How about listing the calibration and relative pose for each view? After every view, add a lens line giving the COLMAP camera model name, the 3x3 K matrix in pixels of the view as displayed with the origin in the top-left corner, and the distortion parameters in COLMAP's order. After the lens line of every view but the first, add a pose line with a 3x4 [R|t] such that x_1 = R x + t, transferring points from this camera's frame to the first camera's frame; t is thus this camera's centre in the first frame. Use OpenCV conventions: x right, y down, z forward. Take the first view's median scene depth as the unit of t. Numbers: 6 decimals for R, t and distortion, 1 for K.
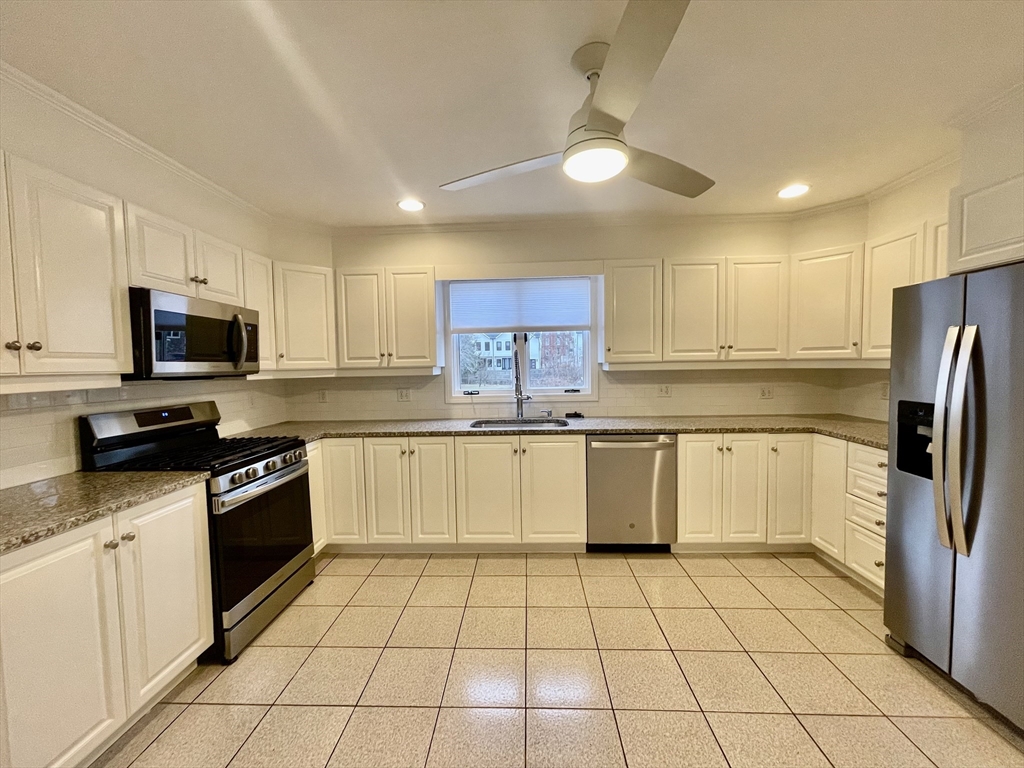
lens RADIAL K [[416.4, 0, 510.3], [0, 416.4, 384.8], [0, 0, 1]] dist [-0.001669, 0.000639]
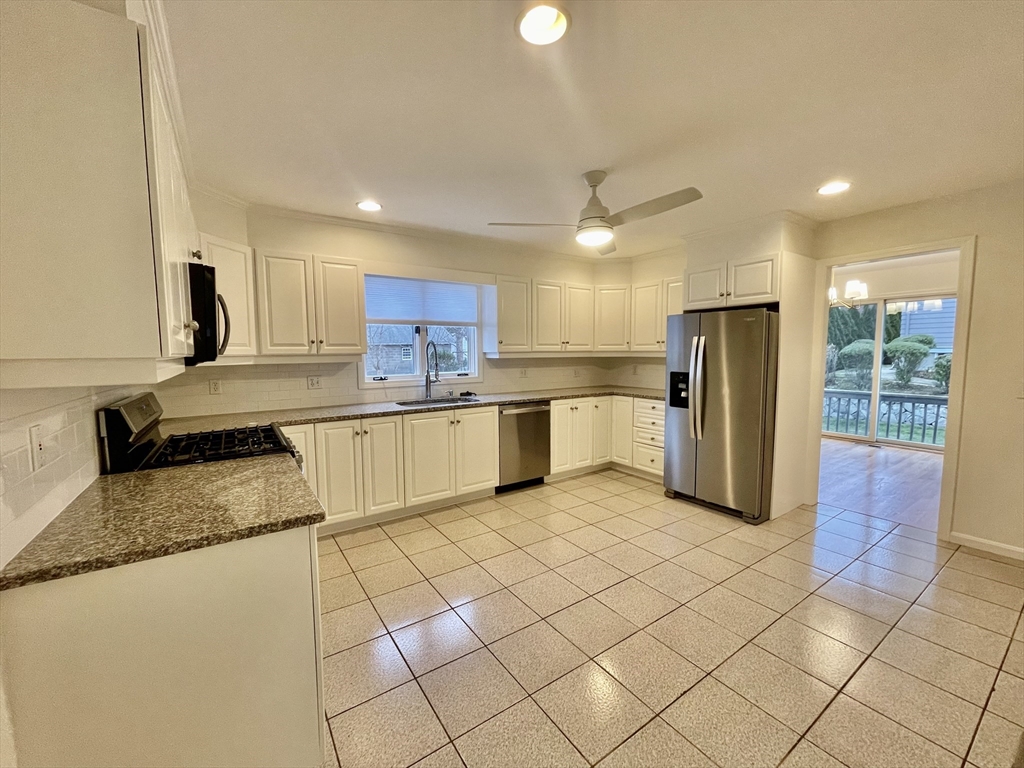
lens RADIAL K [[416.4, 0, 510.3], [0, 416.4, 384.8], [0, 0, 1]] dist [-0.001669, 0.000639]
pose [[0.802743, -0.036171, 0.595227, -0.575827], [0.023685, 0.999305, 0.028785, 0.015108], [-0.595855, -0.009009, 0.803042, -0.098593]]
